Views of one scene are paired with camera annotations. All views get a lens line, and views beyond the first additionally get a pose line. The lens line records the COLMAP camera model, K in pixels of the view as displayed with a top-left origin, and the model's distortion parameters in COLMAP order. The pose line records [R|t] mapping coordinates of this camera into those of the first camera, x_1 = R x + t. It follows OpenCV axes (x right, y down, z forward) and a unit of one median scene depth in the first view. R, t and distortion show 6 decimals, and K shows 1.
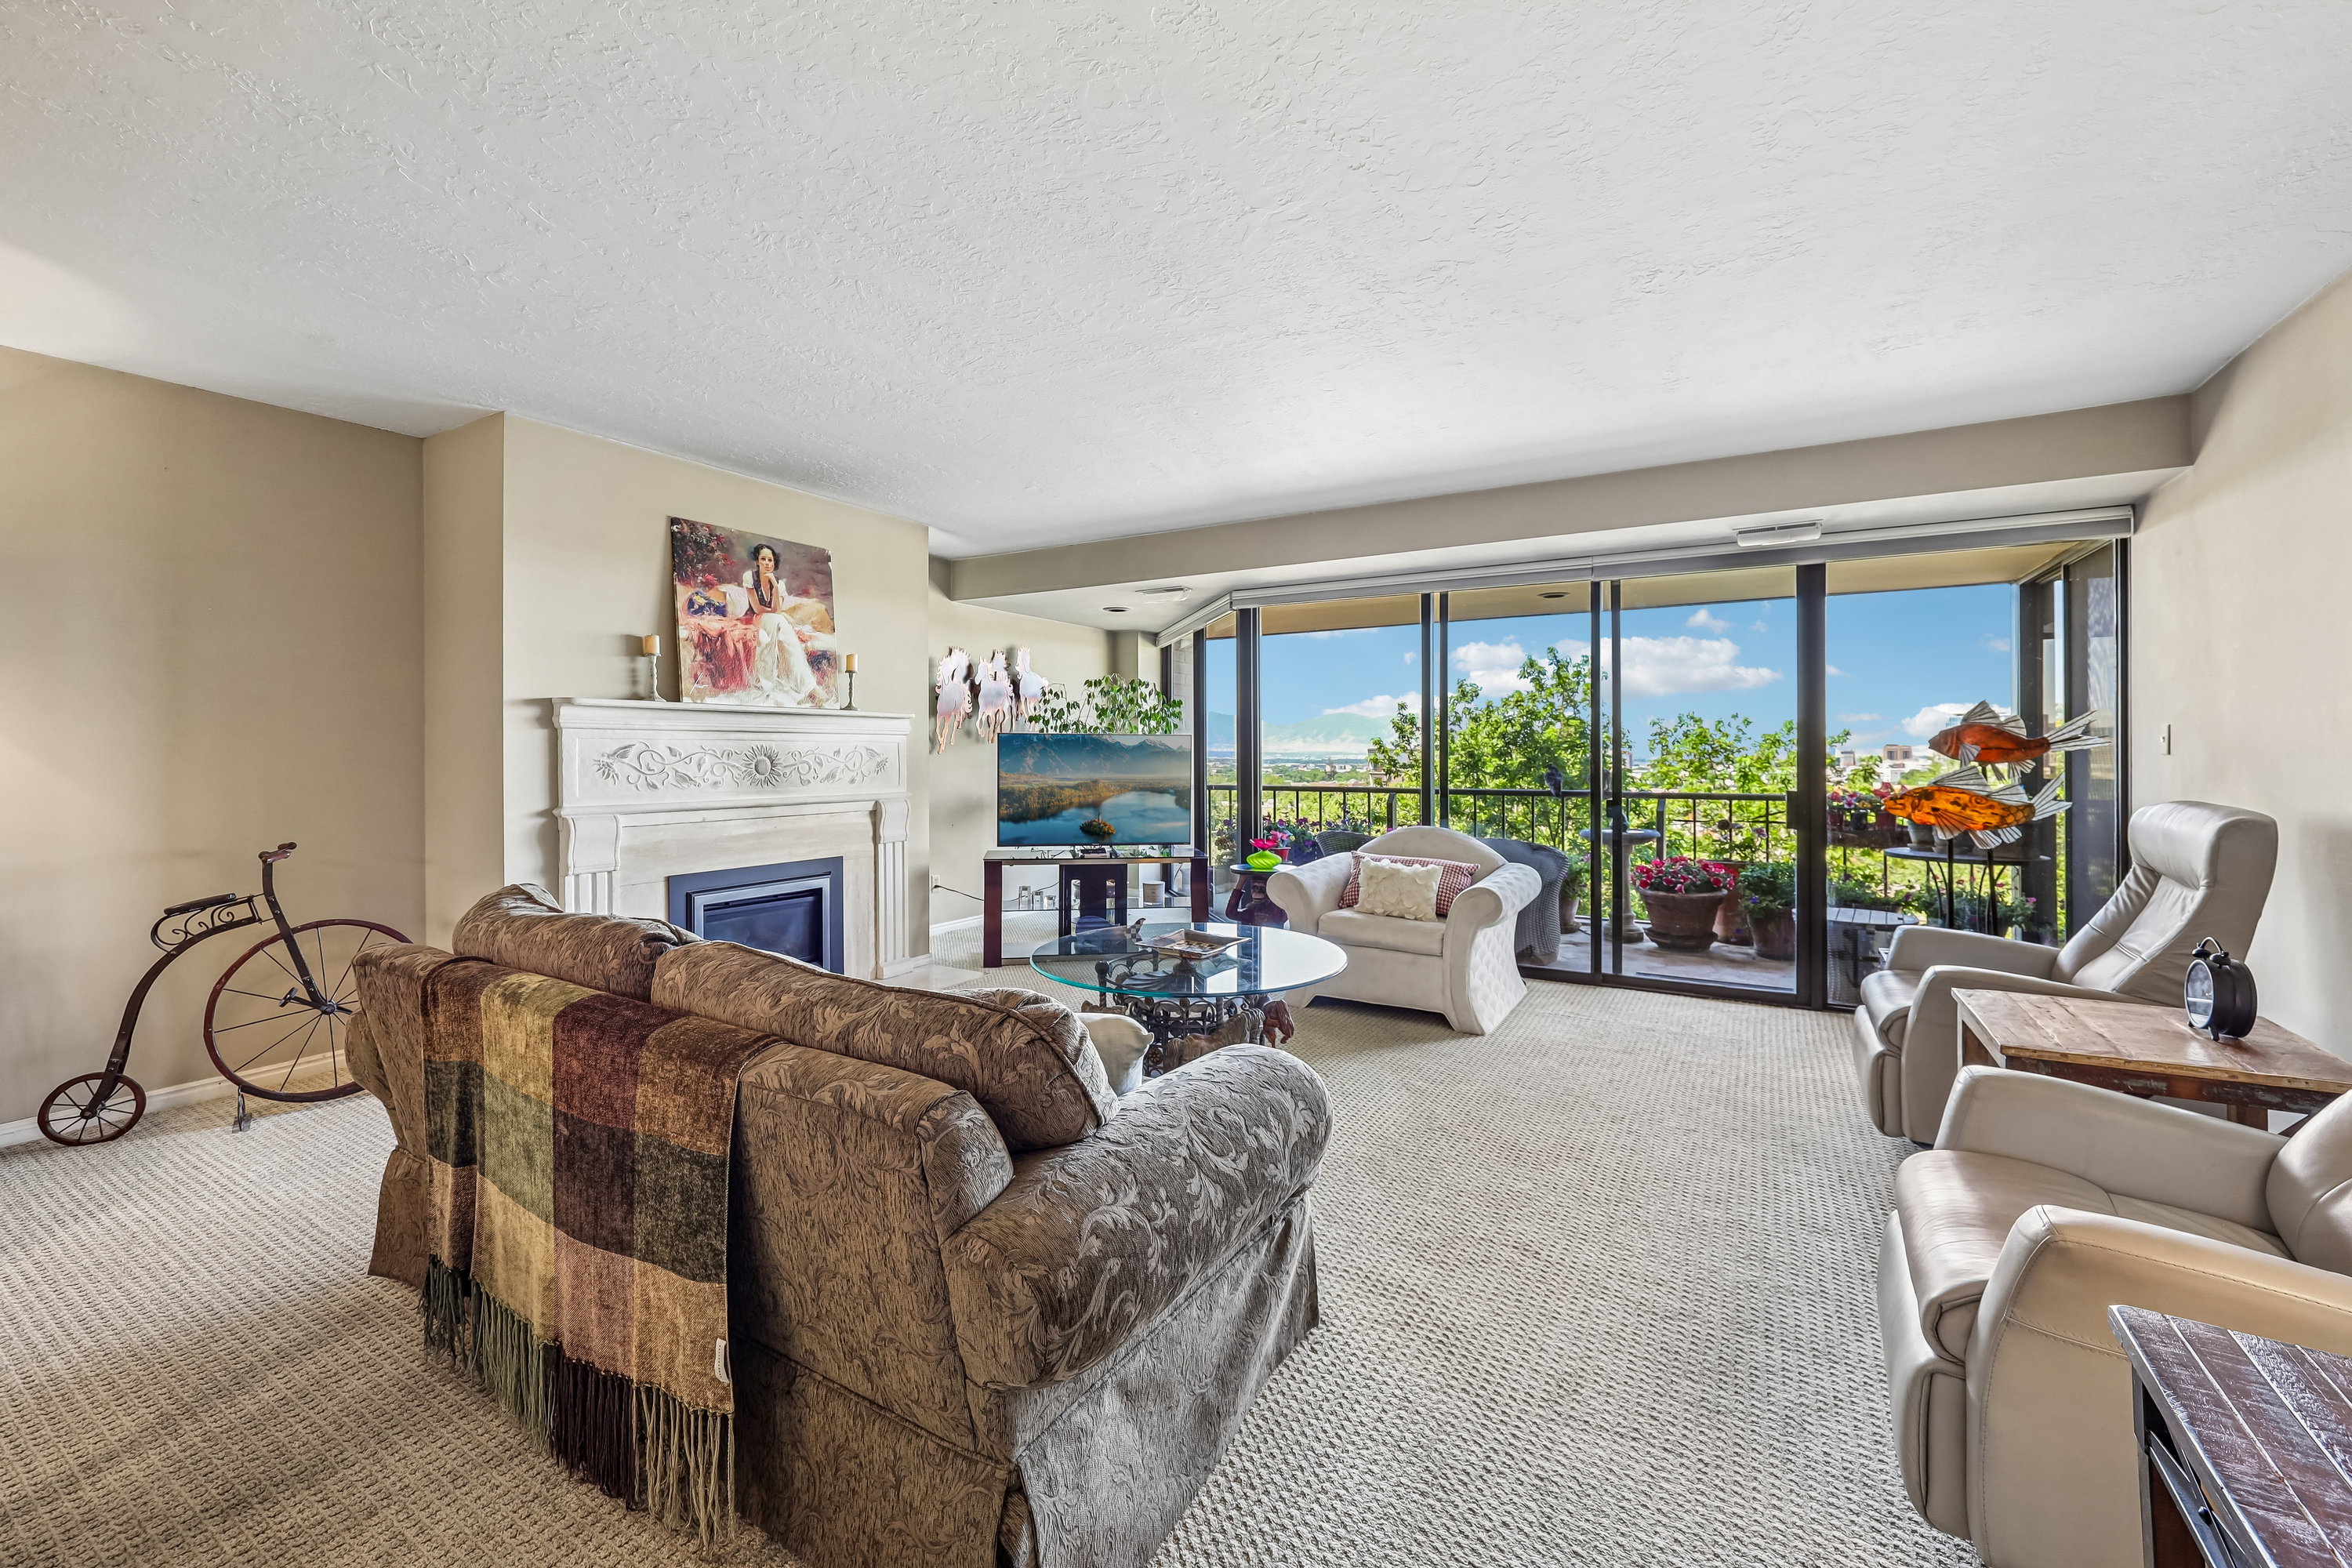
lens RADIAL K [[967.9, 0, 1184.1], [0, 967.9, 763.0], [0, 0, 1]] dist [-0.003349, 0.000043]
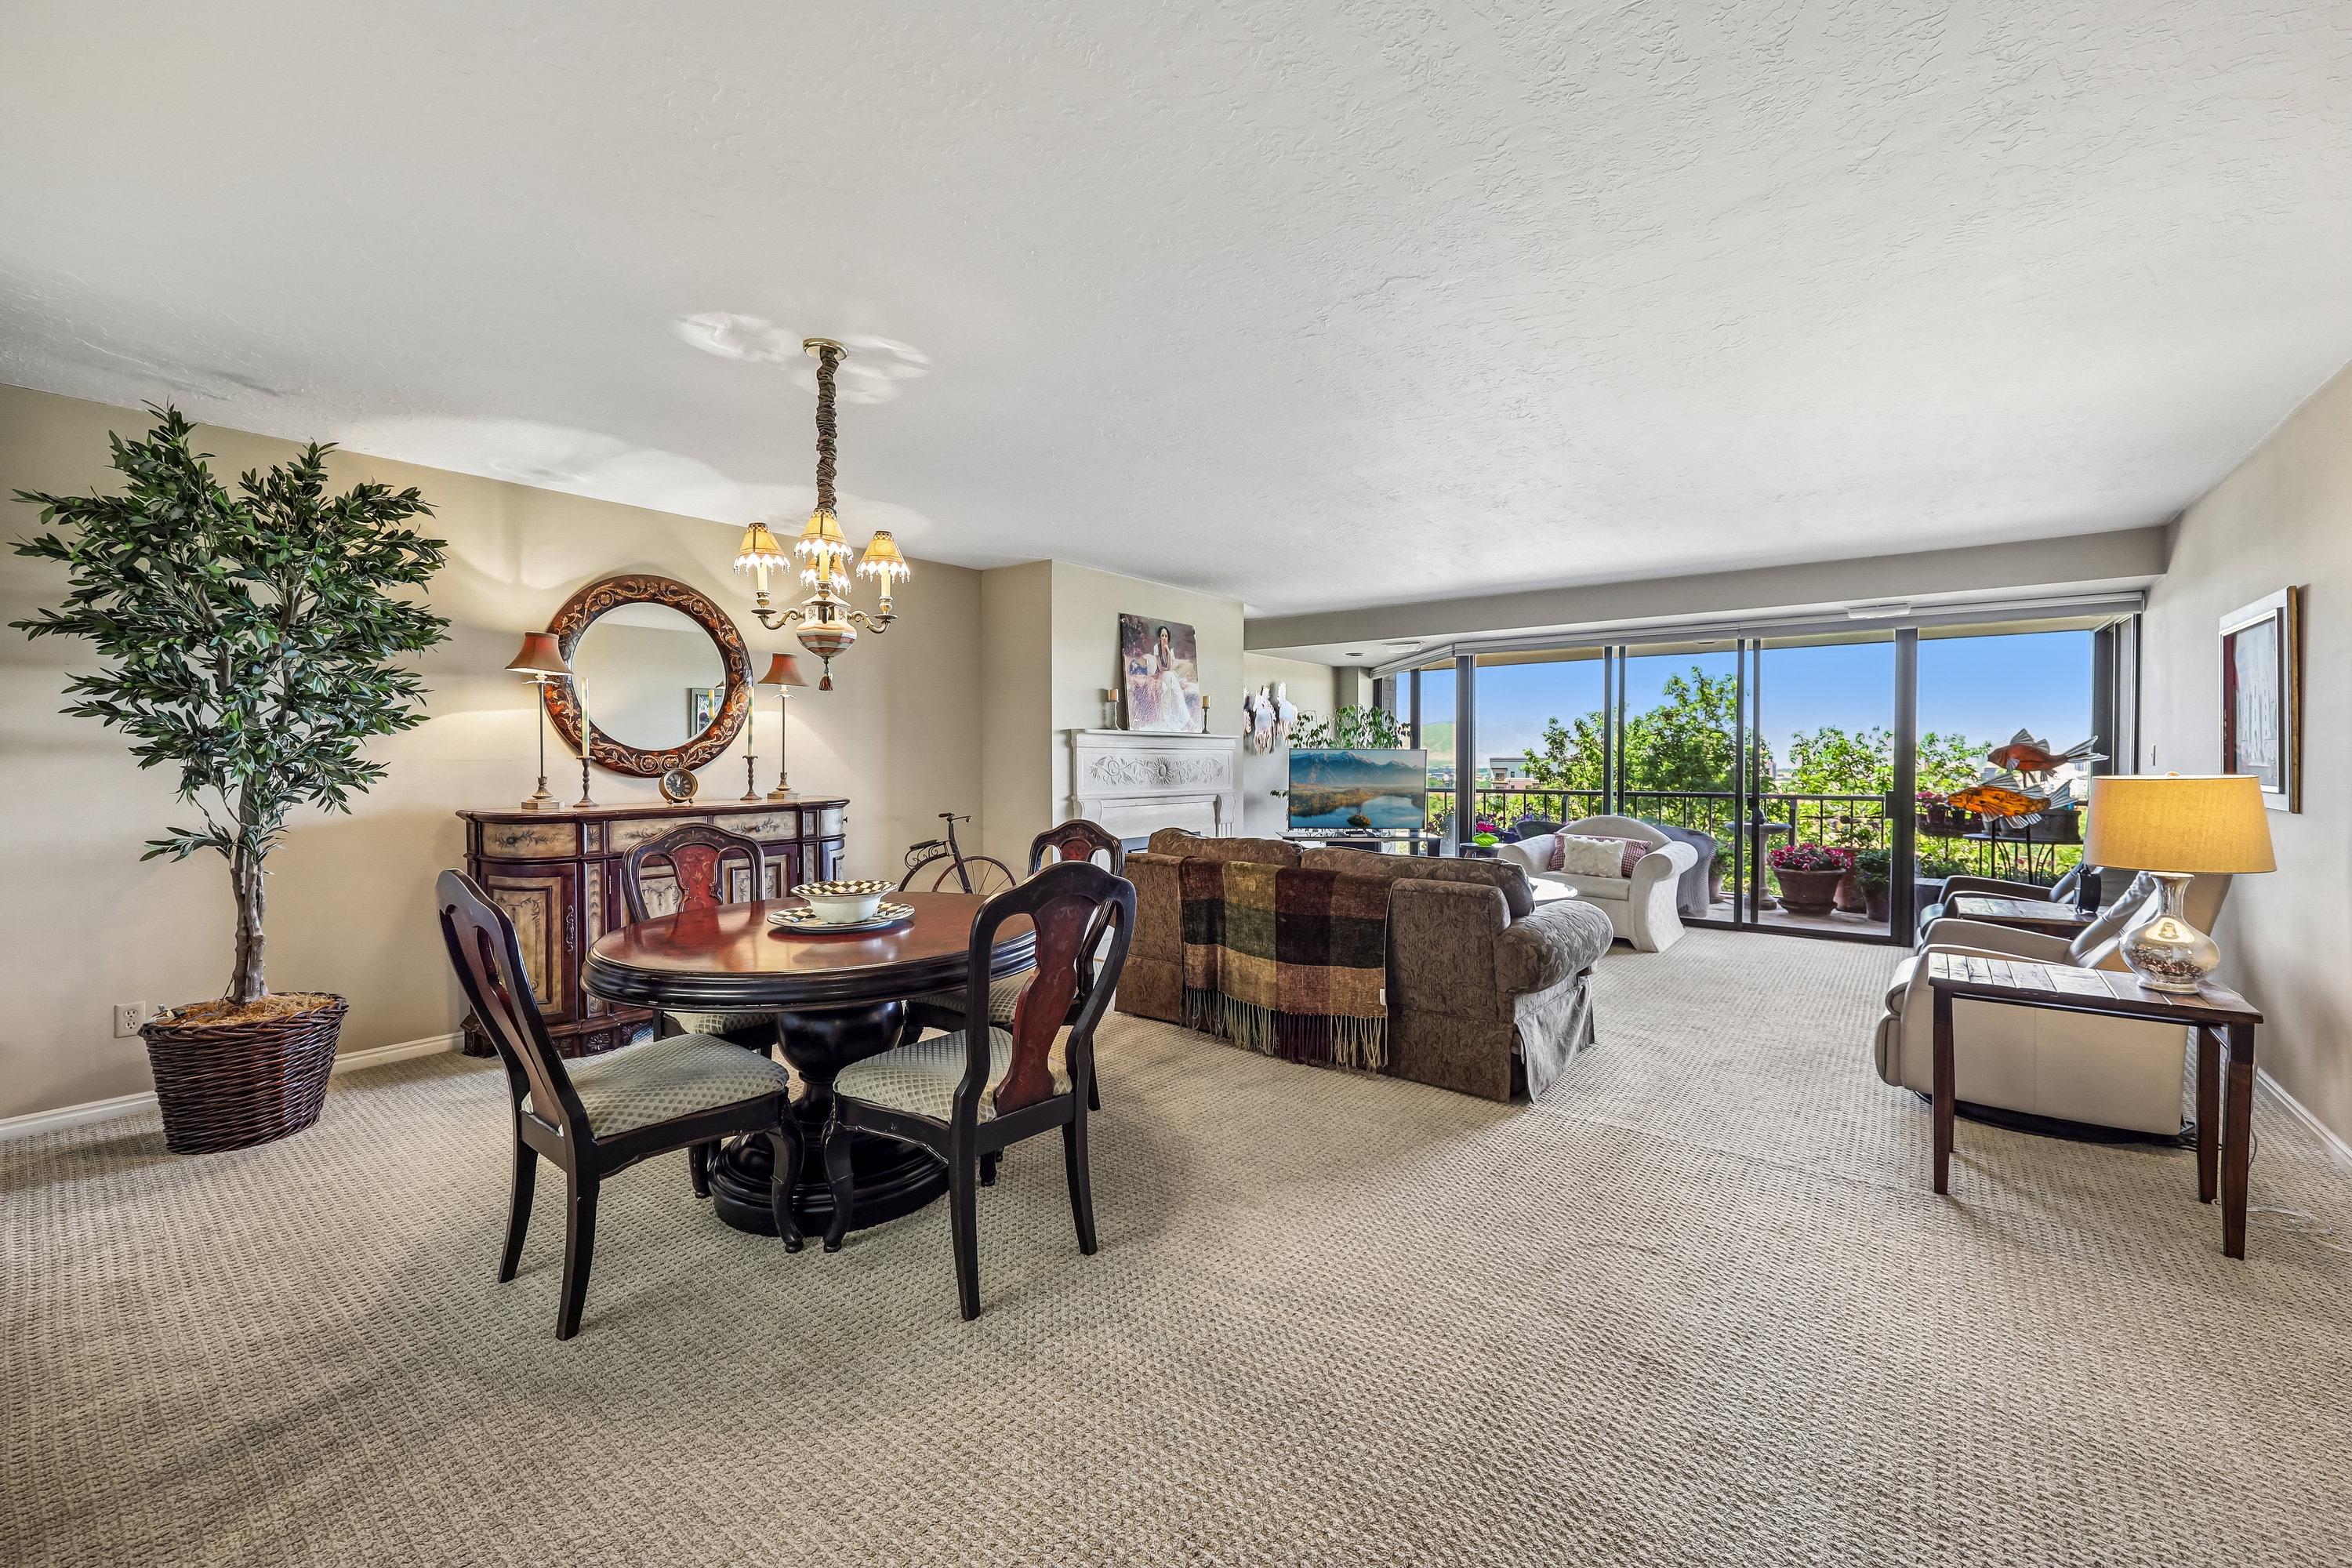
lens RADIAL K [[967.9, 0, 1171.5], [0, 967.9, 784.1], [0, 0, 1]] dist [-0.003349, 0.000043]
pose [[0.992046, 0.005296, -0.125764, -0.216259], [-0.003631, 0.999903, 0.013464, 0.003476], [0.125823, -0.012901, 0.991969, -0.497017]]
